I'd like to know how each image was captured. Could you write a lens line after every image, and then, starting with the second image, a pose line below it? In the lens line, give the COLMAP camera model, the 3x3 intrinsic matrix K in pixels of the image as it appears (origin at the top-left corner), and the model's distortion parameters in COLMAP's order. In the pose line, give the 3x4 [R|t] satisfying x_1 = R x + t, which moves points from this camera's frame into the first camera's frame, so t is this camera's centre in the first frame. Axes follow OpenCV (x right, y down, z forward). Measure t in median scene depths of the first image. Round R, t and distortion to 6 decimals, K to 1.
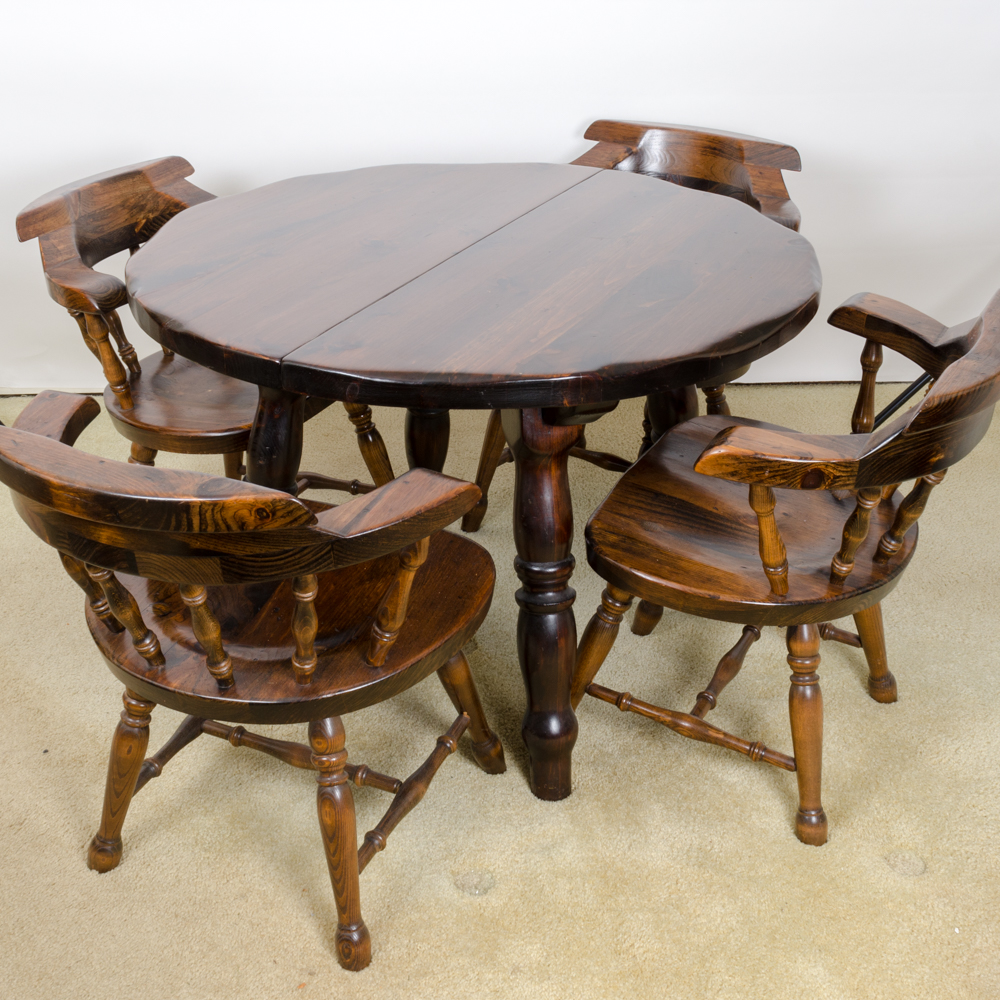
lens RADIAL K [[846.2, 0, 500.5], [0, 846.2, 503.0], [0, 0, 1]] dist [-0.008803, 0.010704]
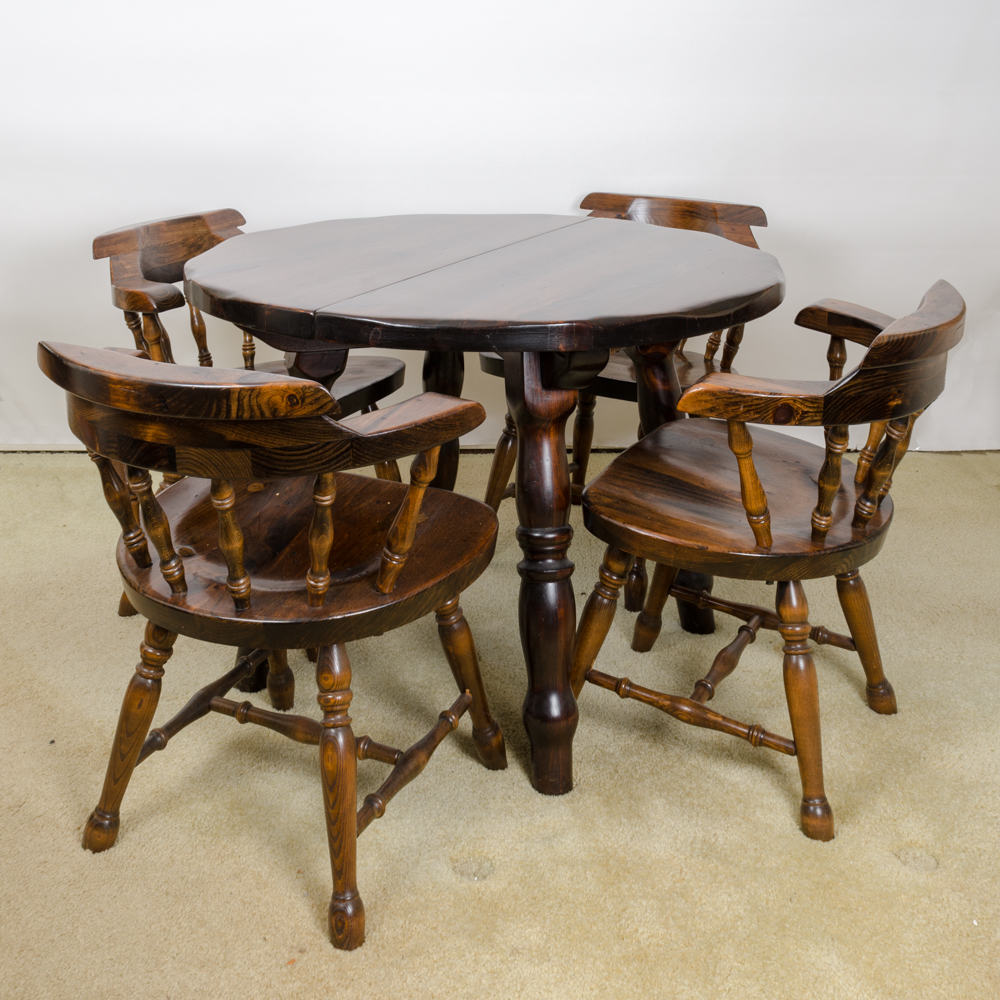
lens RADIAL K [[846.2, 0, 498.7], [0, 846.2, 501.7], [0, 0, 1]] dist [-0.008803, 0.010704]
pose [[0.999847, 0.009868, -0.014460, 0.009071], [-0.012922, 0.973272, -0.229293, 0.276329], [0.011810, 0.229445, 0.973250, -0.050586]]
